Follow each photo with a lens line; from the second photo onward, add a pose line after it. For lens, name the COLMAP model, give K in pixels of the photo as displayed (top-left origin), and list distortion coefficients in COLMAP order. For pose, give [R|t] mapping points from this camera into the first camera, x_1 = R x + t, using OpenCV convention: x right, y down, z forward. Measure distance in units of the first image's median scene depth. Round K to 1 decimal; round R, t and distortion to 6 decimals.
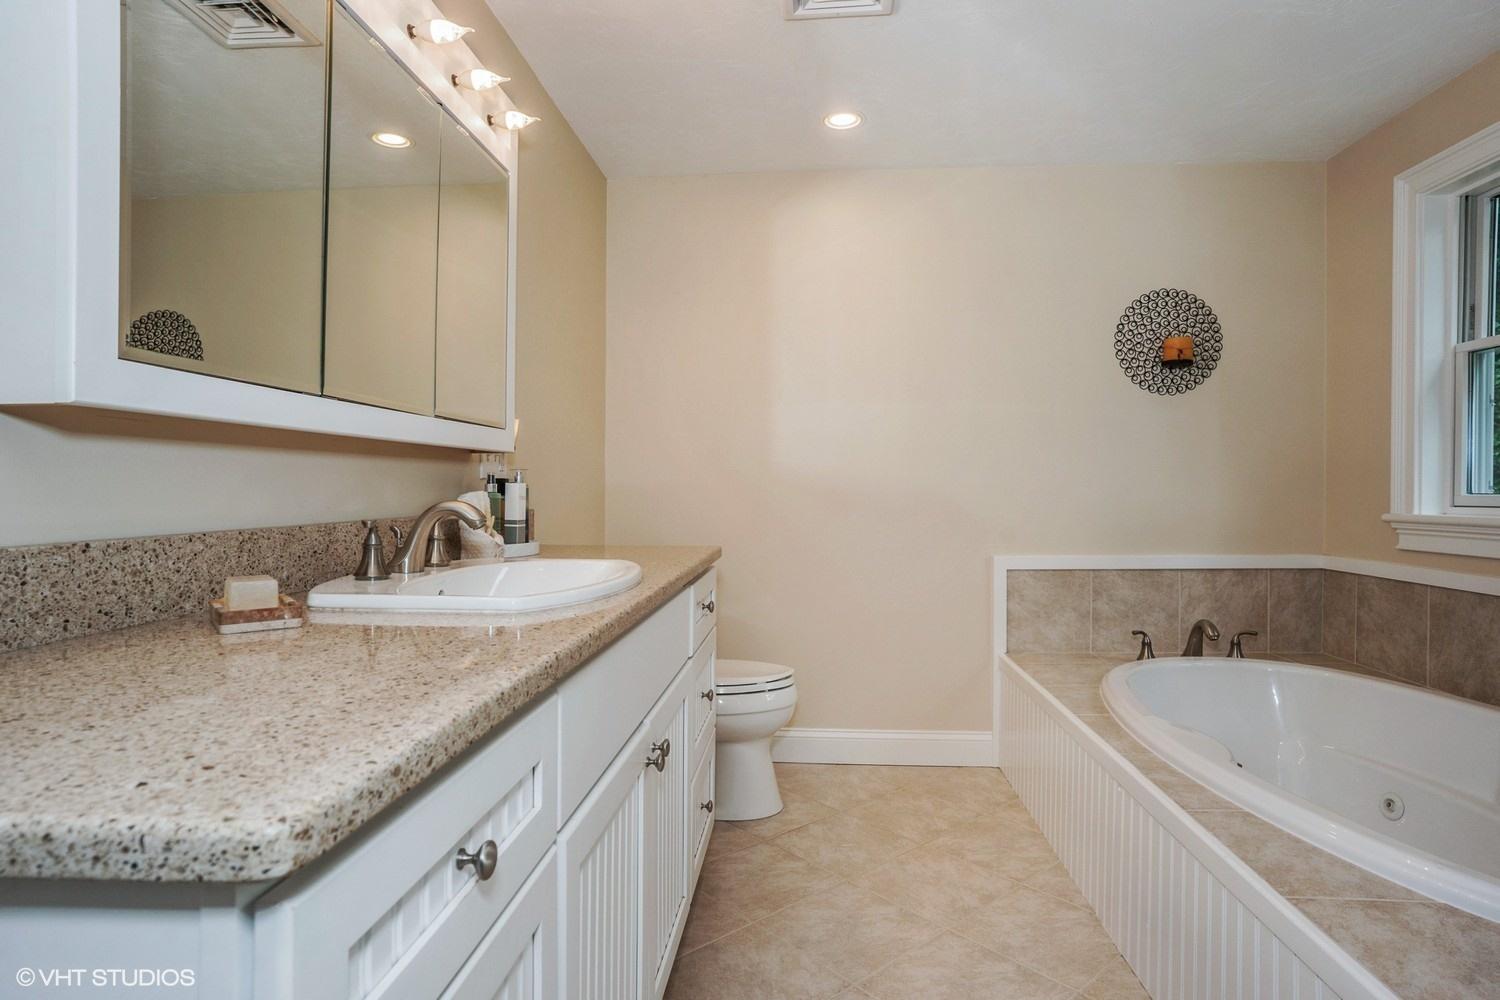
lens RADIAL K [[822.0, 0, 750.0], [0, 822.0, 500.0], [0, 0, 1]] dist [-0.078273, 0.053361]
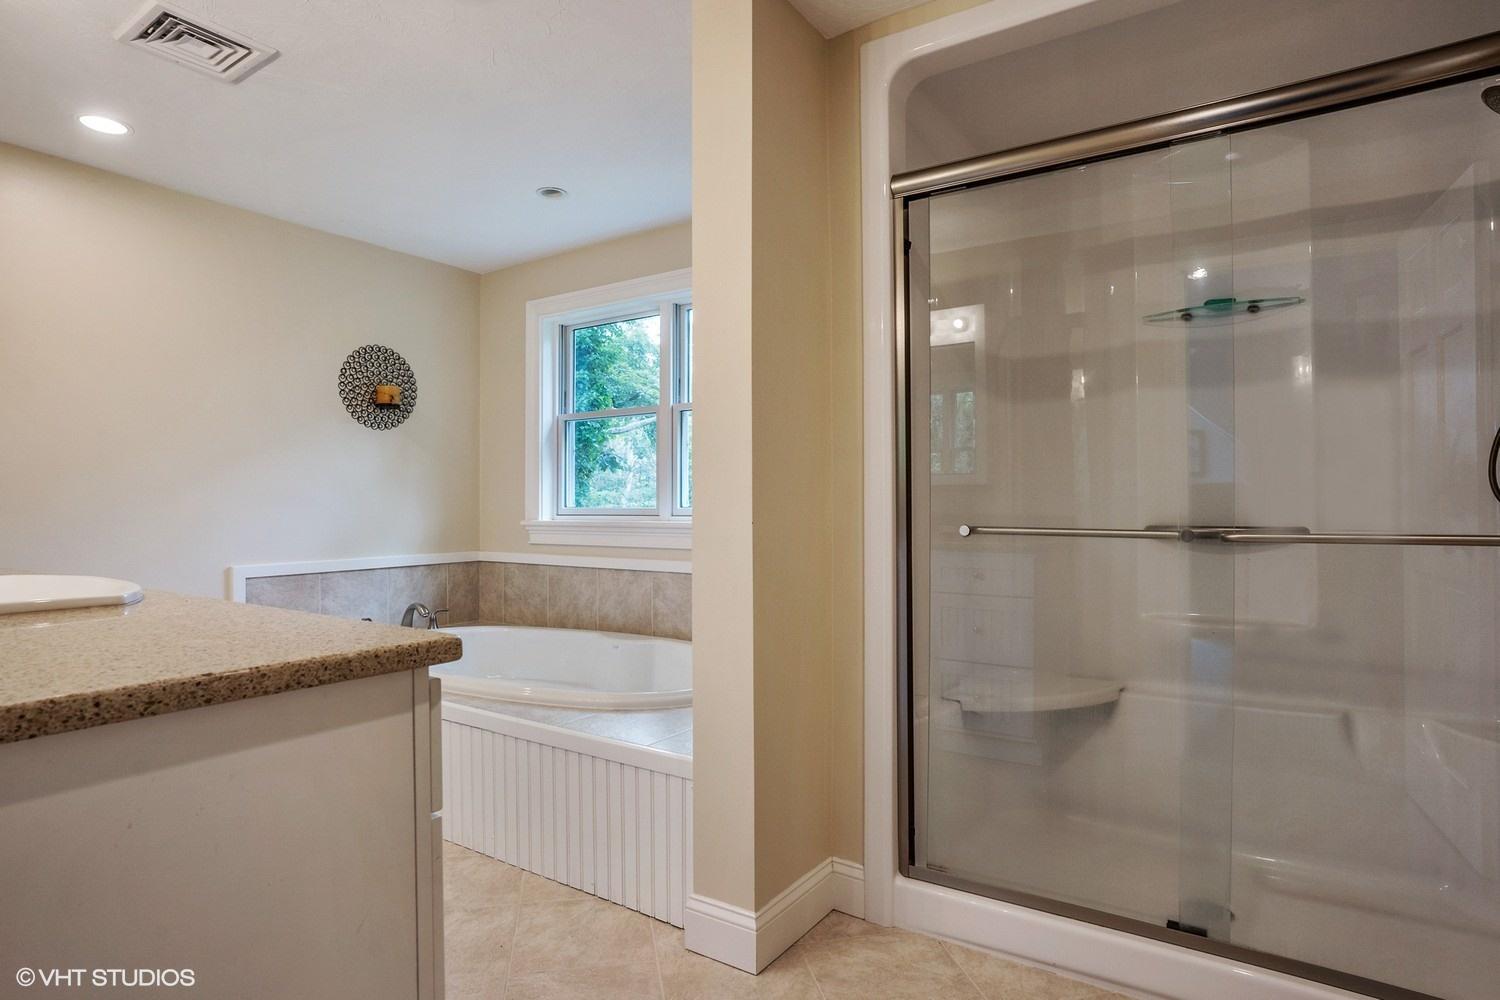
lens RADIAL K [[822.0, 0, 750.0], [0, 822.0, 500.0], [0, 0, 1]] dist [-0.078273, 0.053361]
pose [[0.500407, 0.005554, 0.865772, -0.307466], [0.011233, 0.999854, -0.012907, 0.002281], [-0.865717, 0.016184, 0.500271, -0.141738]]
